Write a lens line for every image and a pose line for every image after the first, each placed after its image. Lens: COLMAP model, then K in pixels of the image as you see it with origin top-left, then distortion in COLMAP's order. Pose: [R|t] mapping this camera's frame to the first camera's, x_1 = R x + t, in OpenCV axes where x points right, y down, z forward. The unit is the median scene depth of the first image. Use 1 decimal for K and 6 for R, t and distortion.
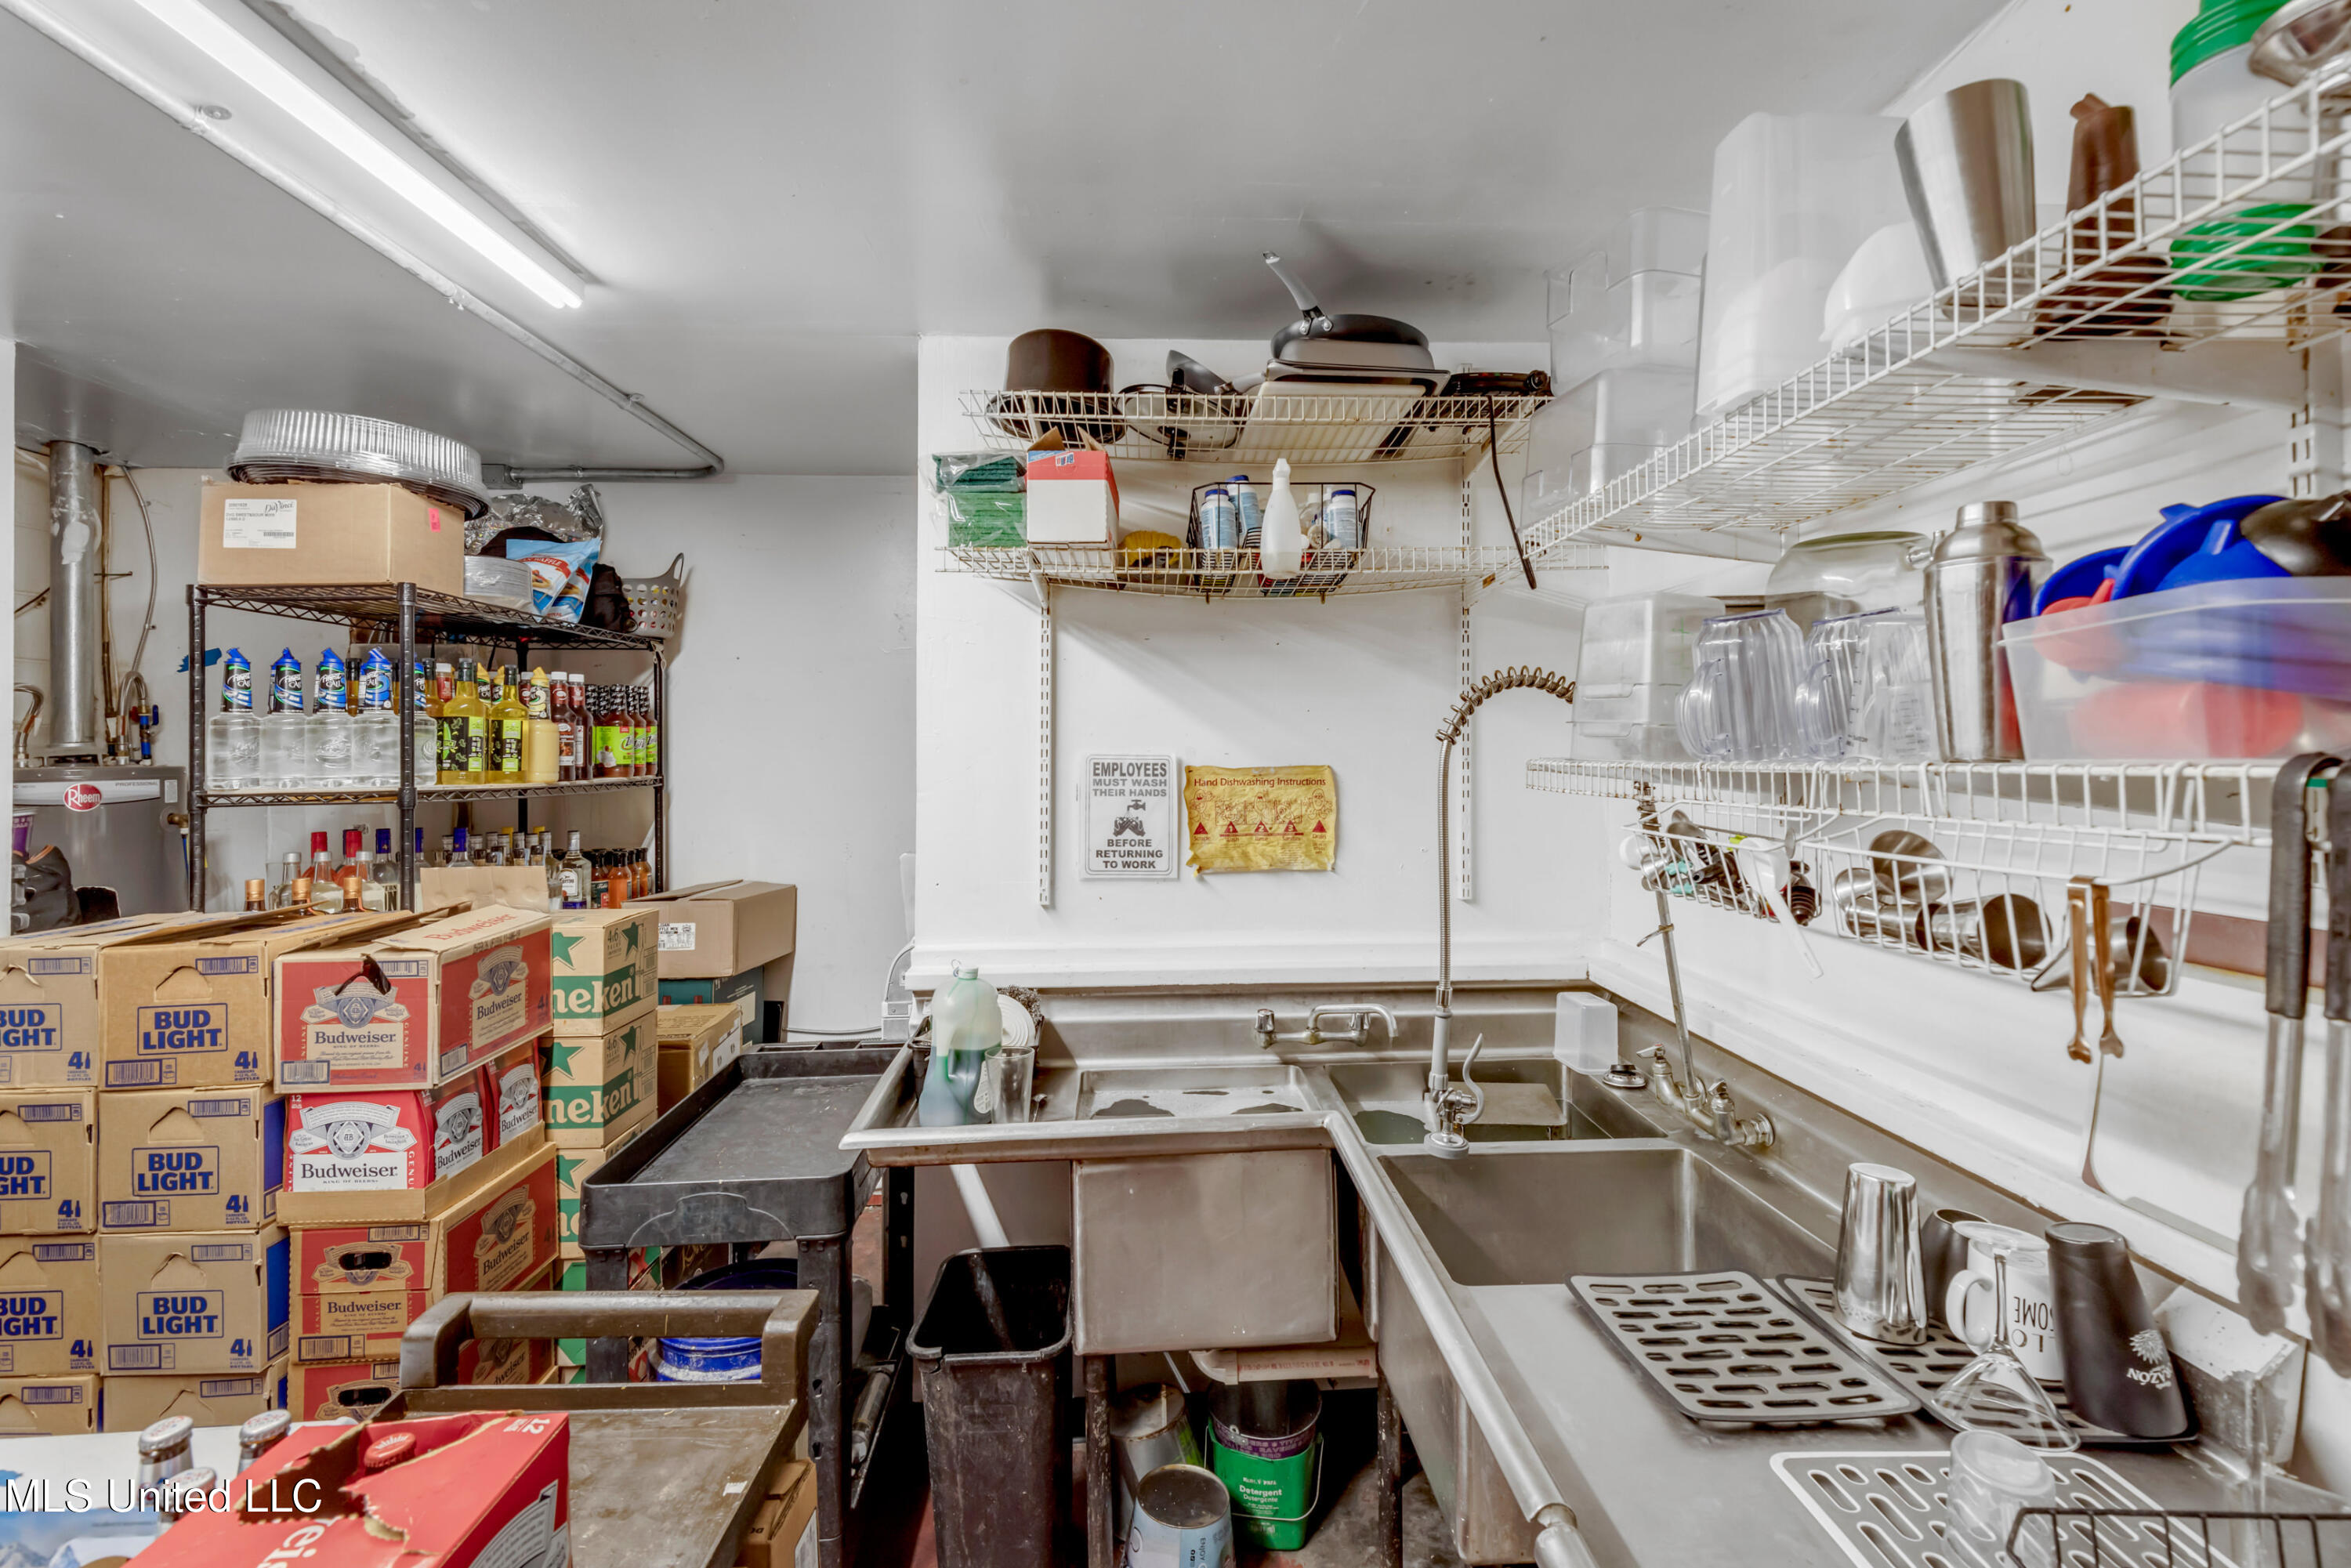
lens RADIAL K [[1065.0, 0, 1183.8], [0, 1065.0, 739.9], [0, 0, 1]] dist [0.003557, 0.000147]
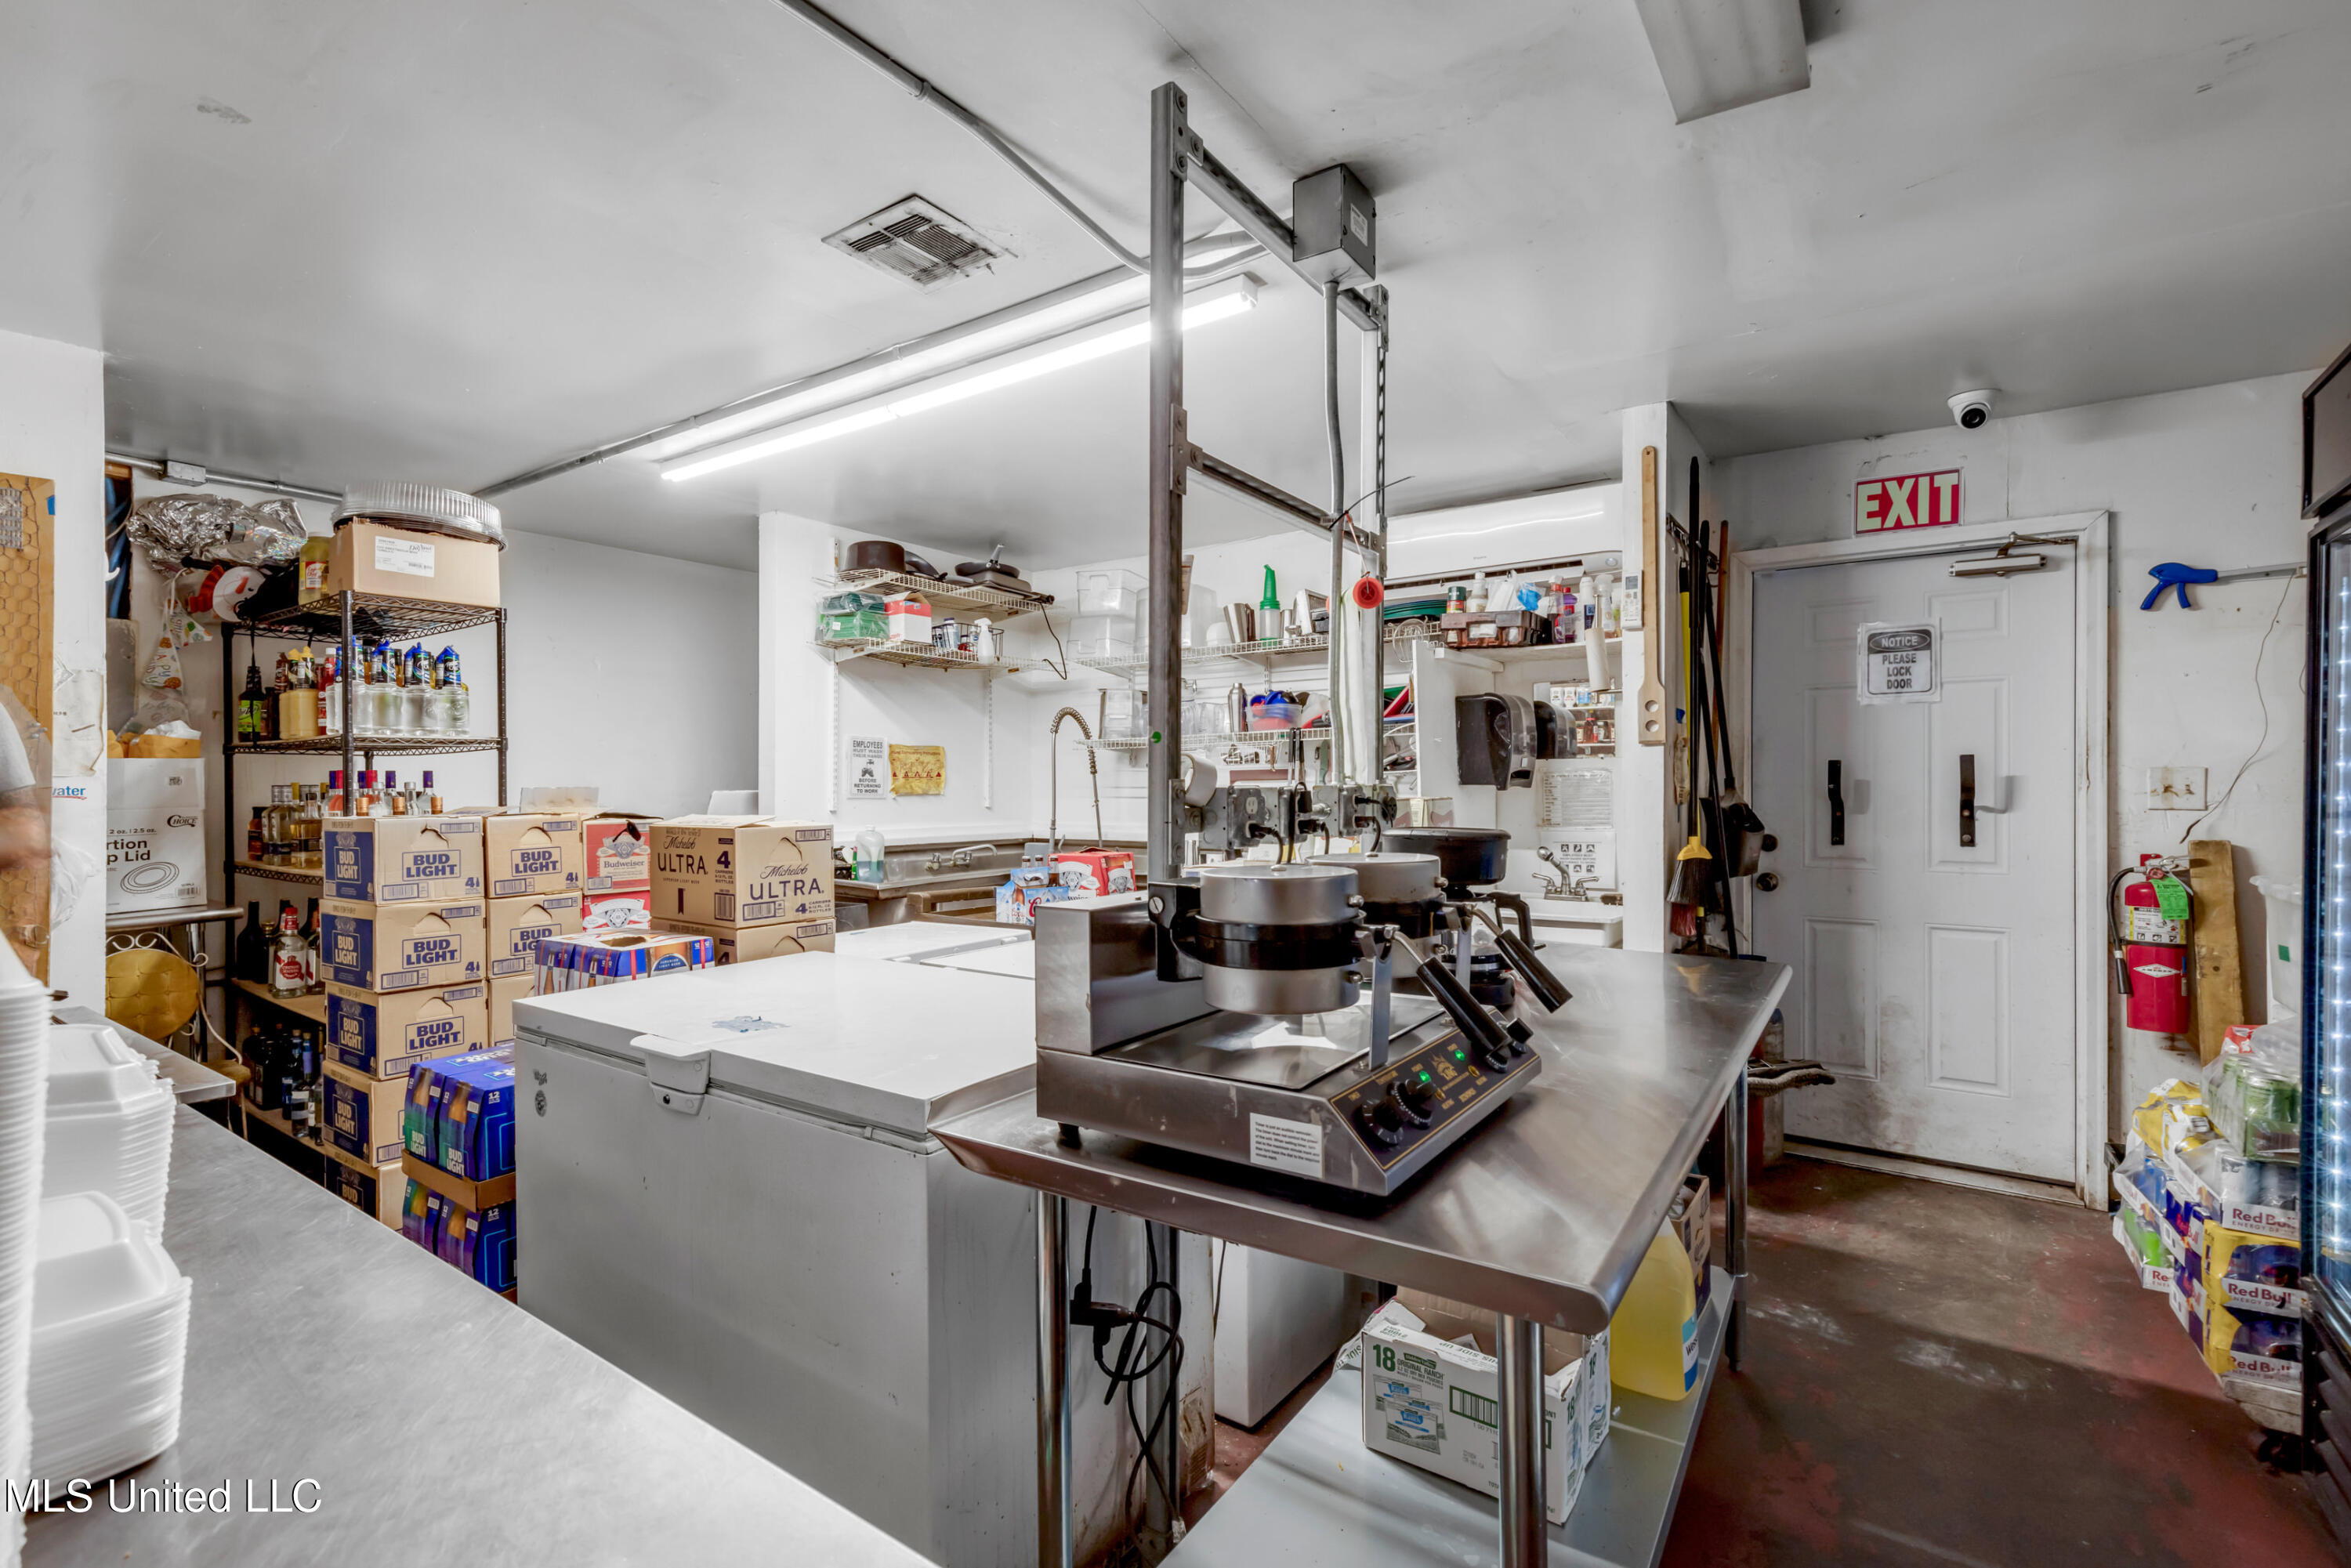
lens RADIAL K [[1042.0, 0, 1175.5], [0, 1042.0, 784.0], [0, 0, 1]] dist [0.003291, 0.000333]
pose [[0.625523, 0.006432, 0.780179, -1.241222], [-0.007863, 0.999967, -0.001939, 0.102840], [-0.780166, -0.004922, 0.625554, -0.709090]]
